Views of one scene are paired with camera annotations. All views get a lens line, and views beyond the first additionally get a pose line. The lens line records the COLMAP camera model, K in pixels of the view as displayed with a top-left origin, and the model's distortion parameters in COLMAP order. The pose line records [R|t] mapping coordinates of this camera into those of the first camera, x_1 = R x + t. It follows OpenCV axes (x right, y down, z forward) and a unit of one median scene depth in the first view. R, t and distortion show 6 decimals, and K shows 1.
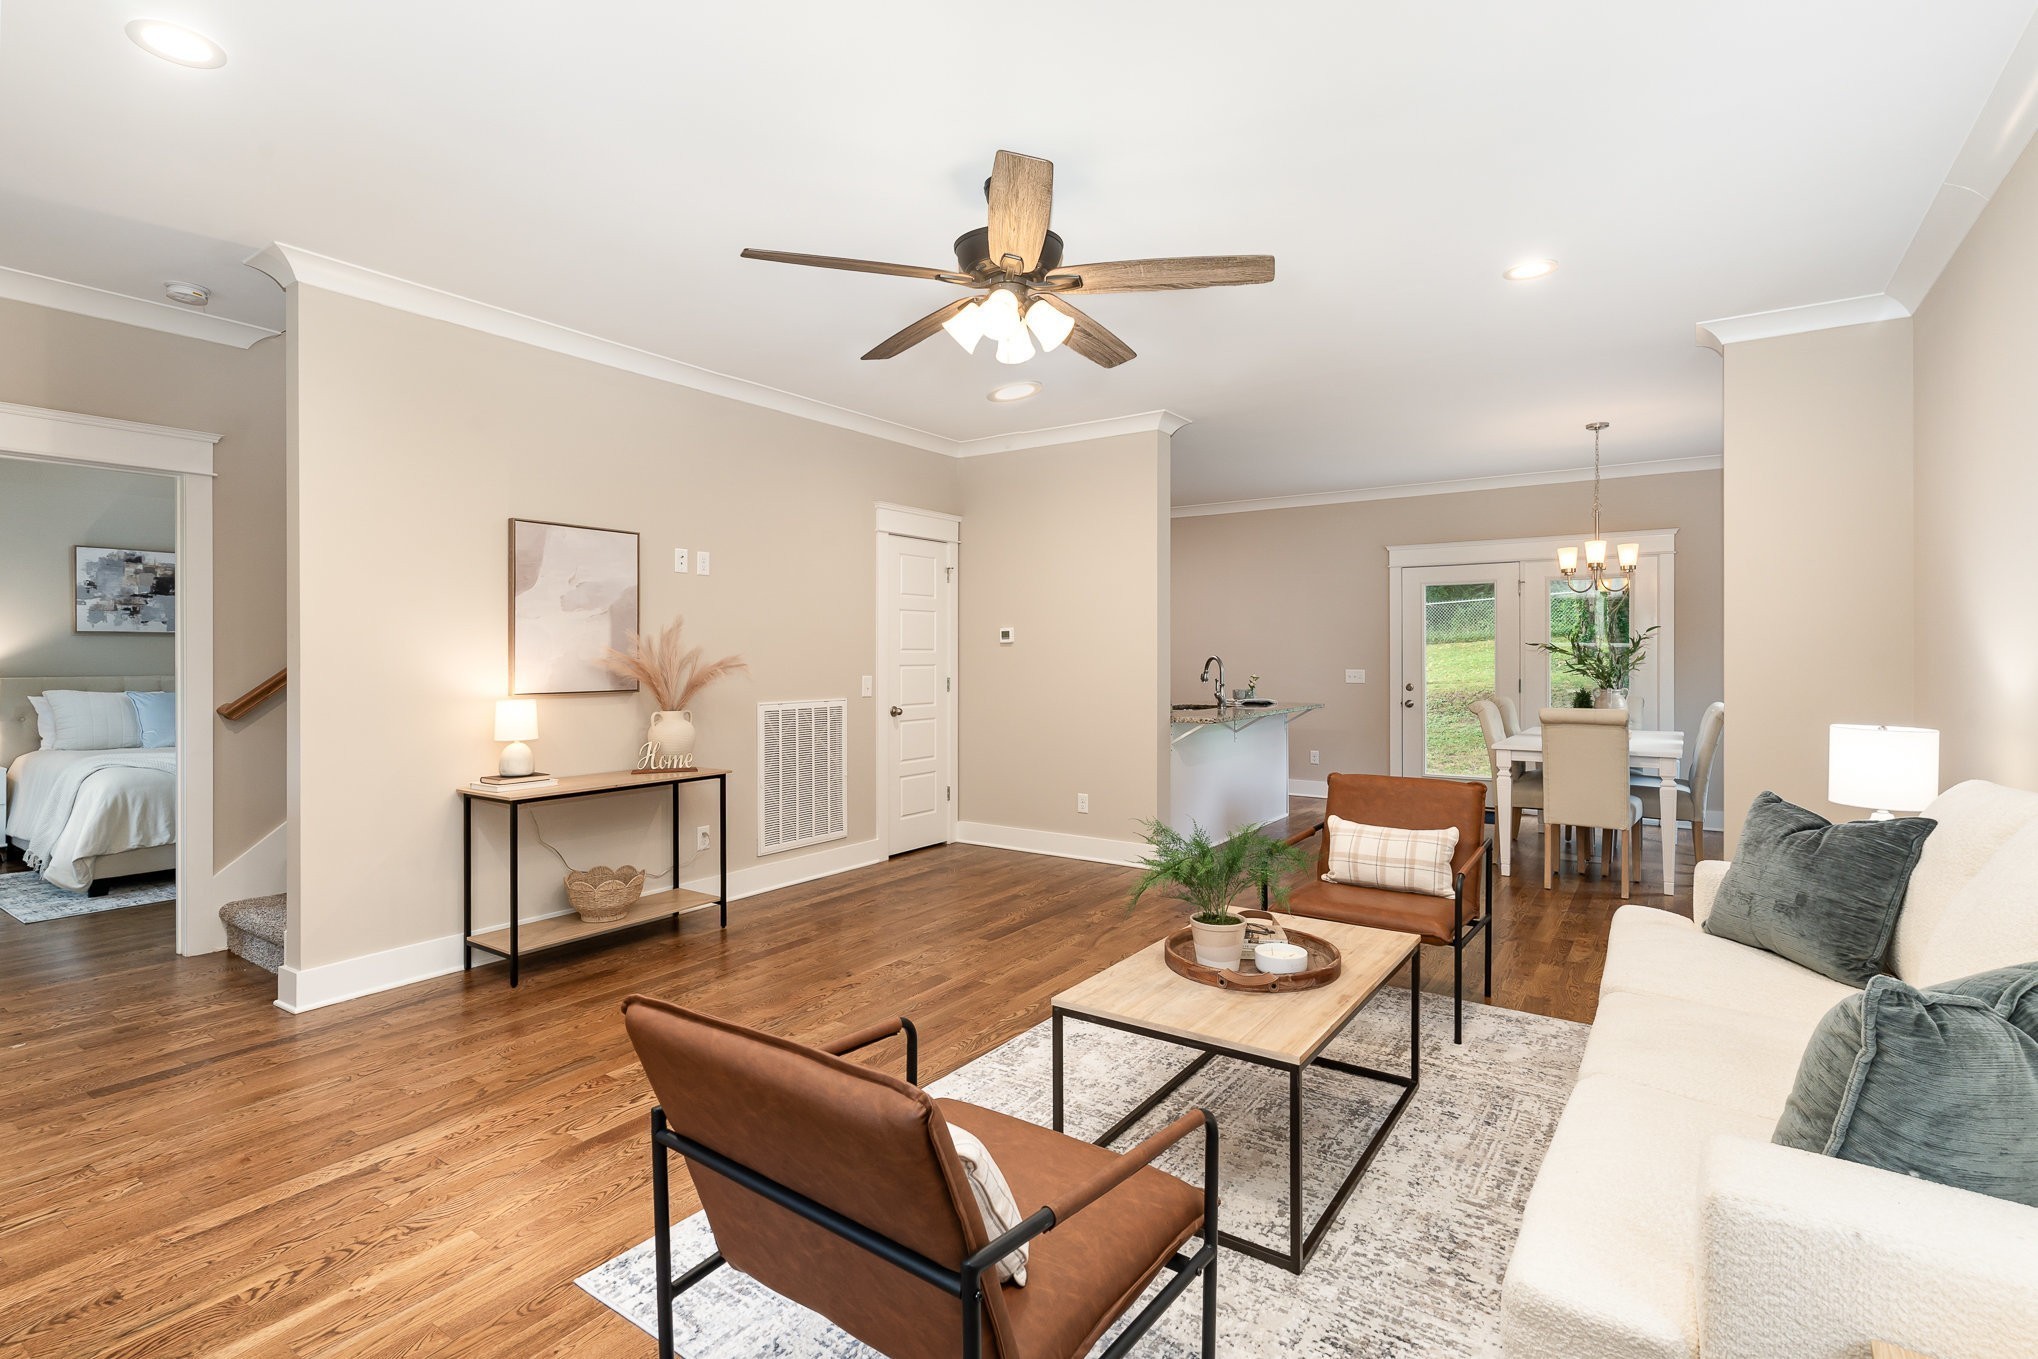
lens RADIAL K [[971.5, 0, 1012.8], [0, 971.5, 660.5], [0, 0, 1]] dist [-0.000268, -0.001060]
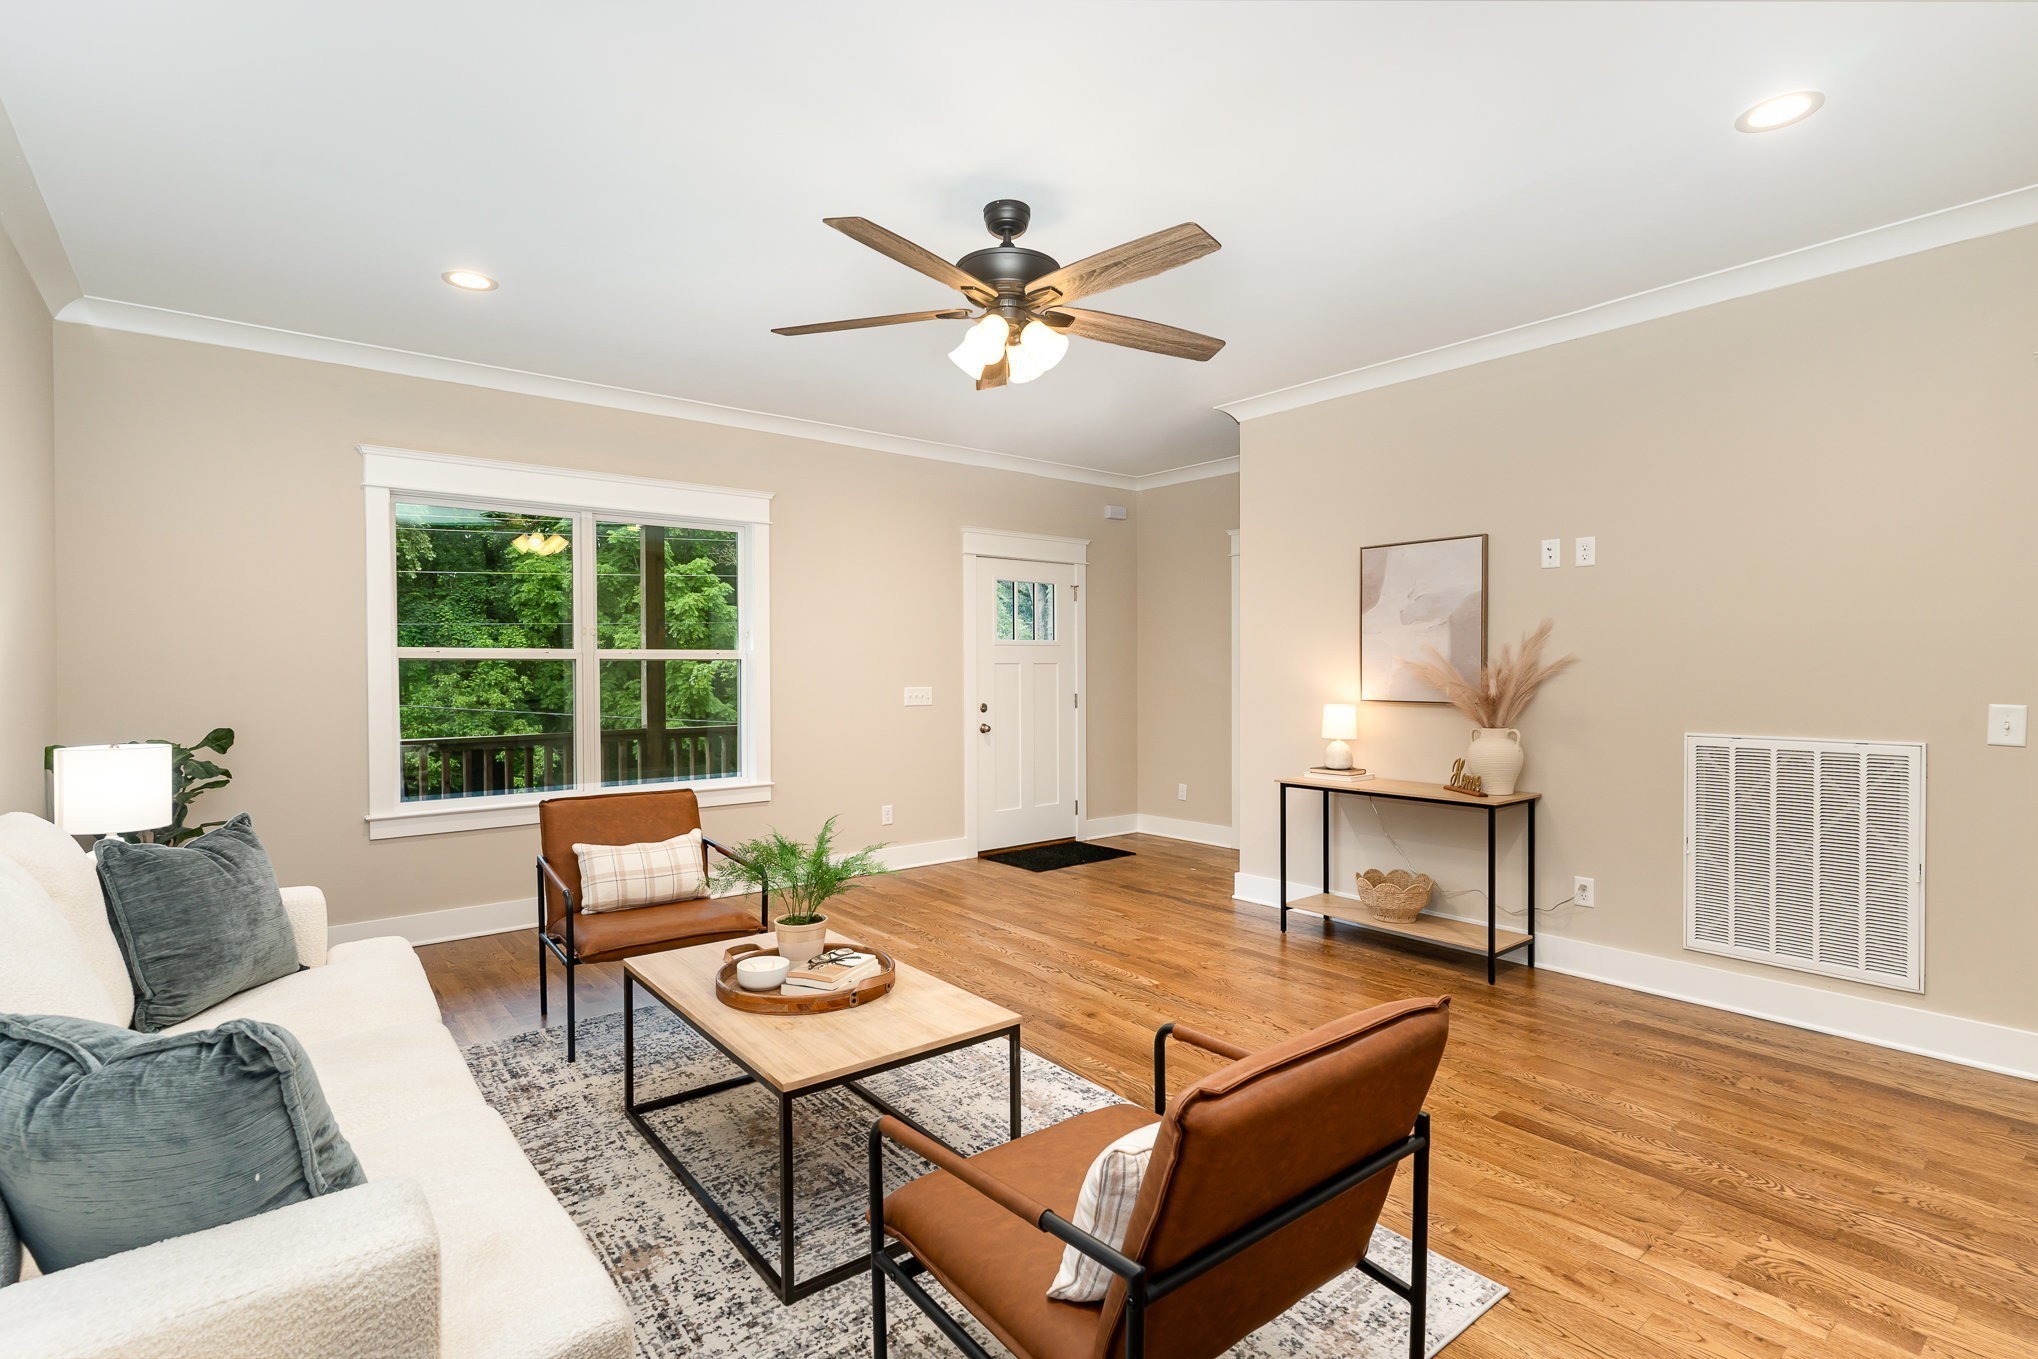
lens RADIAL K [[970.9, 0, 1019.0], [0, 970.9, 679.5], [0, 0, 1]] dist [0.013121, -0.000154]
pose [[-0.285359, 0.018149, -0.958249, 0.691441], [0.002392, 0.999831, 0.018224, -0.011313], [0.958418, 0.002908, -0.285354, 0.912611]]
